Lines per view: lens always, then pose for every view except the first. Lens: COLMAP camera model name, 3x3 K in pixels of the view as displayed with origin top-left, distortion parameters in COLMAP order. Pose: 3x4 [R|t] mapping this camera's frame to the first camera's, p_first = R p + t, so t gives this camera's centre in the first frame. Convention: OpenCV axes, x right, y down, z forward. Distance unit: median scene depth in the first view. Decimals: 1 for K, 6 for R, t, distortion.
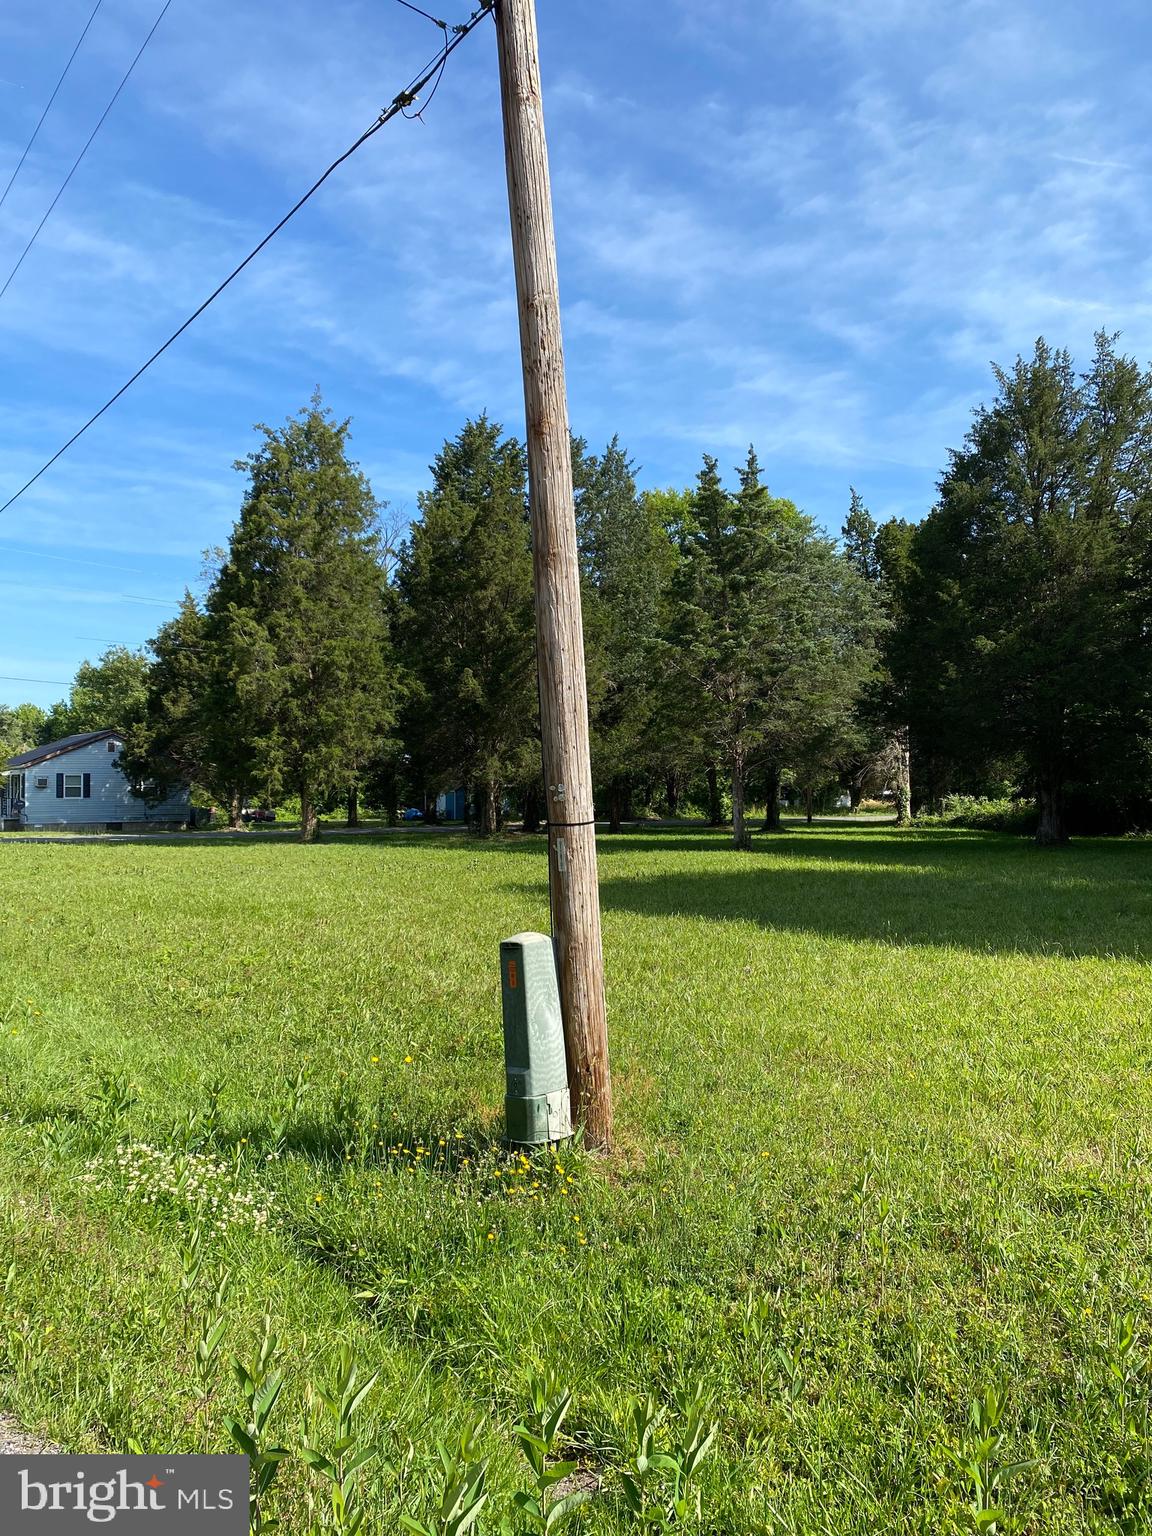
lens RADIAL K [[1160.0, 0, 582.6], [0, 1160.0, 764.3], [0, 0, 1]] dist [0.038368, -0.073617]
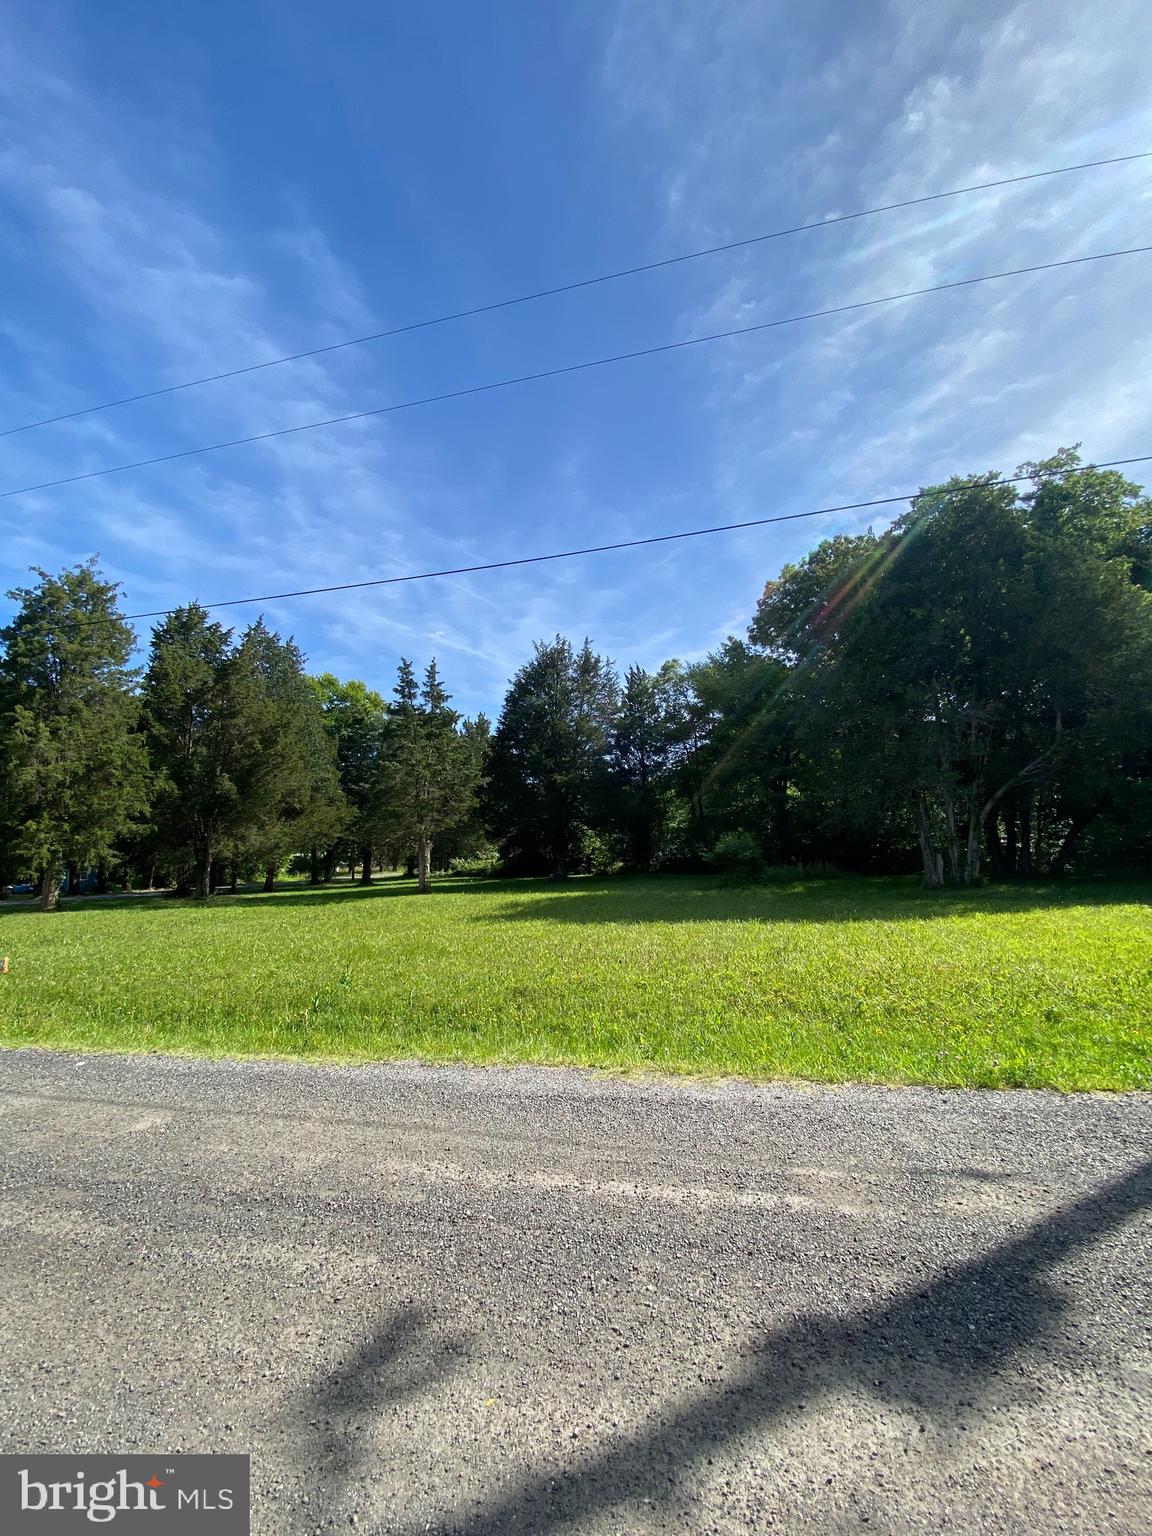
lens RADIAL K [[601.7, 0, 578.7], [0, 601.7, 766.2], [0, 0, 1]] dist [-0.028002, -0.000068]
pose [[0.740367, 0.072992, 0.668228, -0.243201], [0.019559, 0.991327, -0.129956, 0.008488], [-0.671918, 0.109285, 0.732518, 0.184689]]
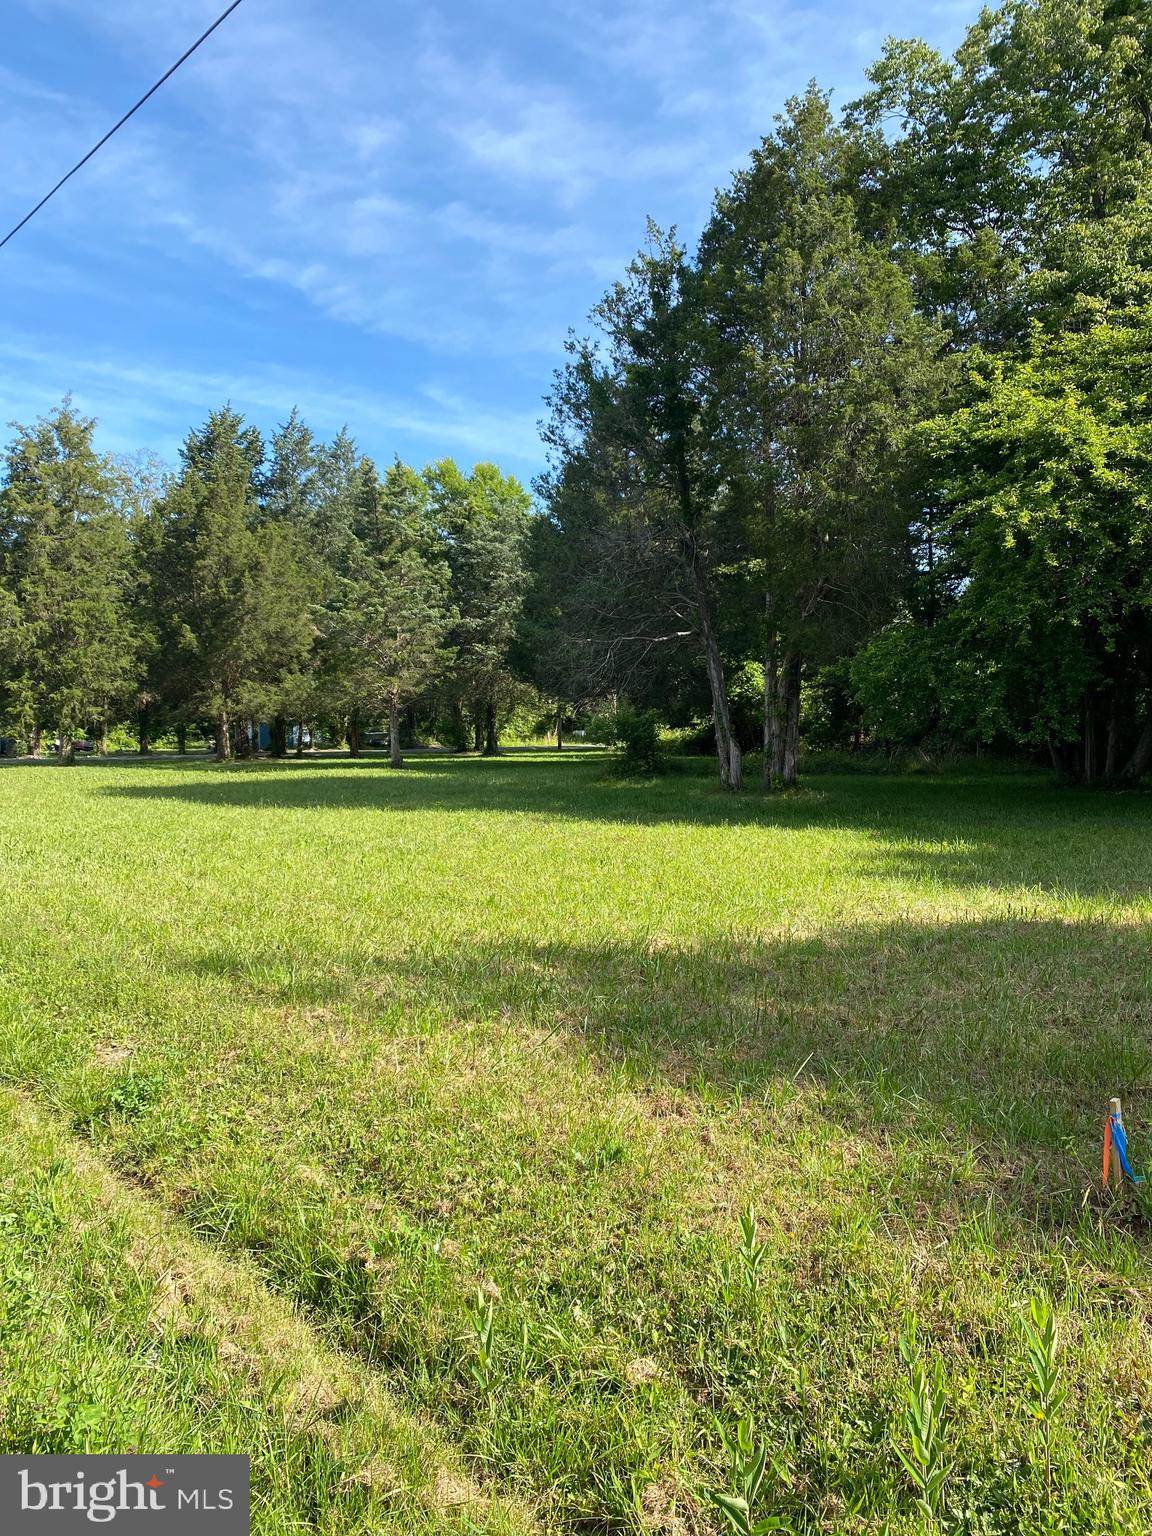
lens RADIAL K [[1244.4, 0, 566.4], [0, 1244.4, 774.2], [0, 0, 1]] dist [0.054496, 0.000732]
pose [[0.998162, -0.010534, 0.059687, 0.215050], [0.006947, 0.998176, 0.059974, 0.000085], [-0.060210, -0.059449, 0.996414, -0.357329]]
